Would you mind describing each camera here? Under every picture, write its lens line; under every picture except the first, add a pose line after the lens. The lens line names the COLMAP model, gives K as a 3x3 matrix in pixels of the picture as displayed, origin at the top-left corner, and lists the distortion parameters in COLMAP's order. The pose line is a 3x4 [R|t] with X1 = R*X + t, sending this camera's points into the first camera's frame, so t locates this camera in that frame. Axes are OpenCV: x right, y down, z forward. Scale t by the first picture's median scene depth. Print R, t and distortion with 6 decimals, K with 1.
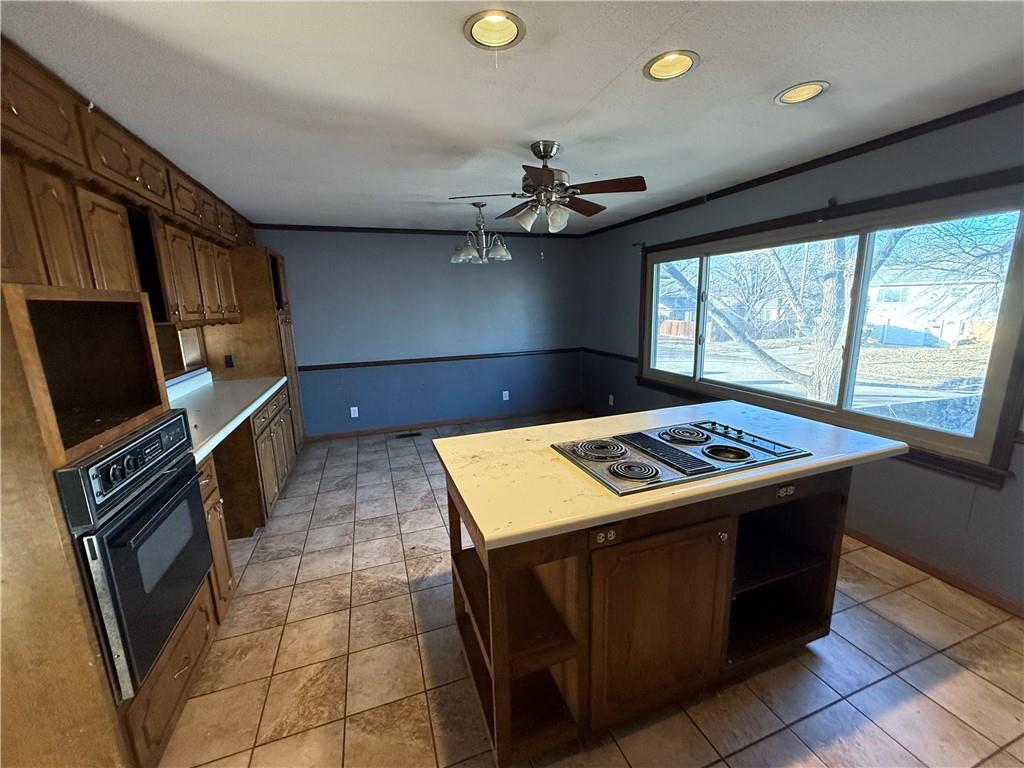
lens RADIAL K [[406.7, 0, 509.7], [0, 406.7, 383.7], [0, 0, 1]] dist [-0.000233, -0.000170]
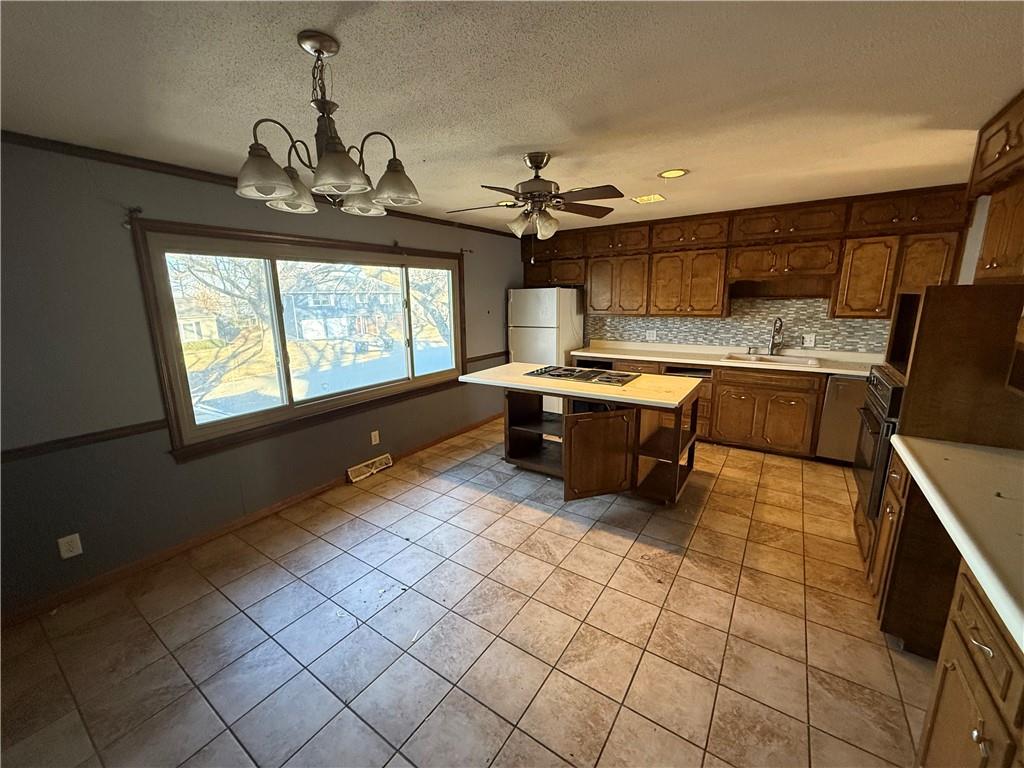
lens RADIAL K [[406.7, 0, 509.7], [0, 406.7, 383.7], [0, 0, 1]] dist [-0.000233, -0.000170]
pose [[-0.590637, -0.132646, 0.795961, -0.676469], [0.190739, 0.935495, 0.297435, -0.312738], [-0.784071, 0.327497, -0.527237, 1.553730]]
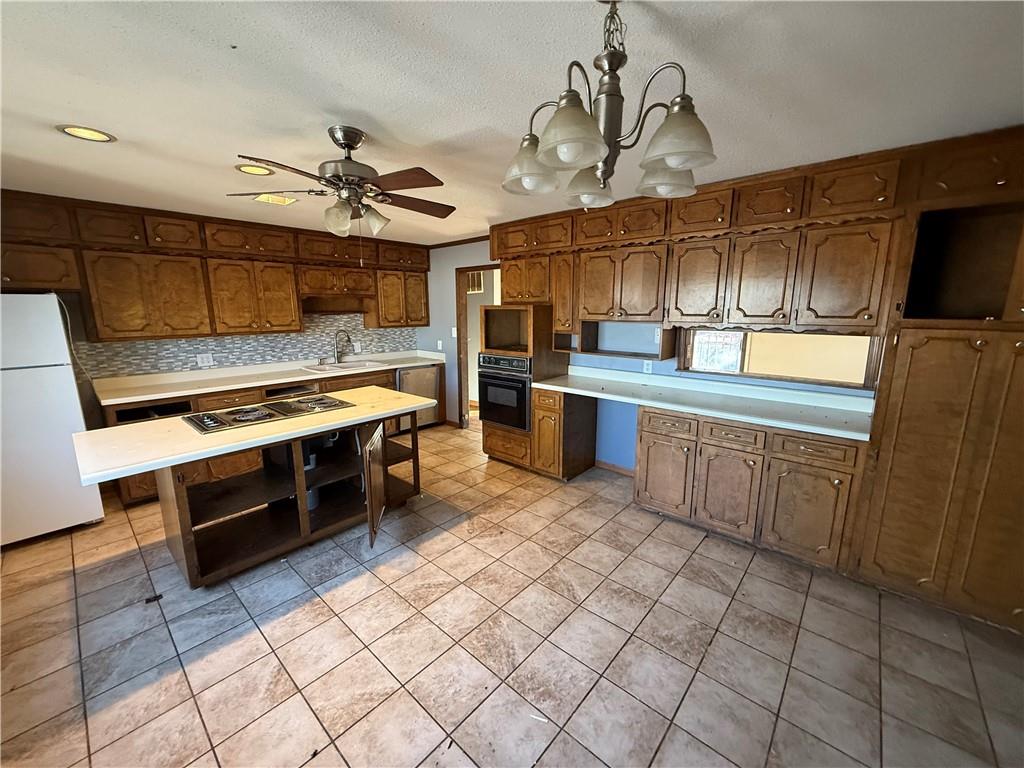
lens RADIAL K [[406.7, 0, 509.7], [0, 406.7, 383.7], [0, 0, 1]] dist [-0.000233, -0.000170]
pose [[-0.875400, 0.117931, -0.468792, 0.212490], [-0.067926, 0.930153, 0.360835, -0.370383], [0.478602, 0.347719, -0.806245, 1.739089]]
